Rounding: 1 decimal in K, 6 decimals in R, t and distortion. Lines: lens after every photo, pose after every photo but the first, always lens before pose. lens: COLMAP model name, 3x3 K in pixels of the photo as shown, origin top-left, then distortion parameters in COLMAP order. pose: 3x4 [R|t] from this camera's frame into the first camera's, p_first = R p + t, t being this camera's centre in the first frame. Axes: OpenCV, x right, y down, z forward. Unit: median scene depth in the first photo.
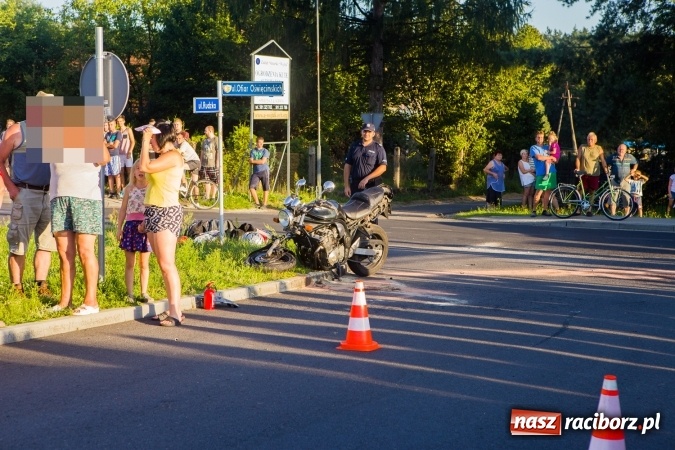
lens RADIAL K [[1240.0, 0, 336.1], [0, 1240.0, 209.0], [0, 0, 1]] dist [0.162117, 0.083094]
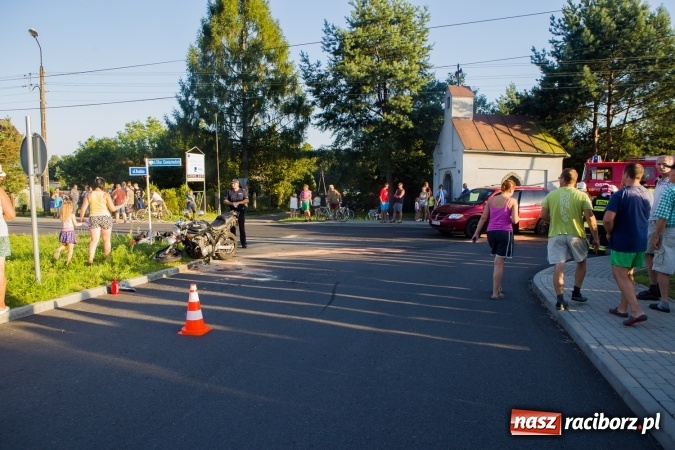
lens RADIAL K [[1240.0, 0, 336.1], [0, 1240.0, 209.0], [0, 0, 1]] dist [0.162117, 0.083094]
pose [[0.984594, -0.027218, 0.172726, -0.186057], [0.032168, 0.999146, -0.025925, 0.043325], [-0.171873, 0.031082, 0.984629, -1.224655]]
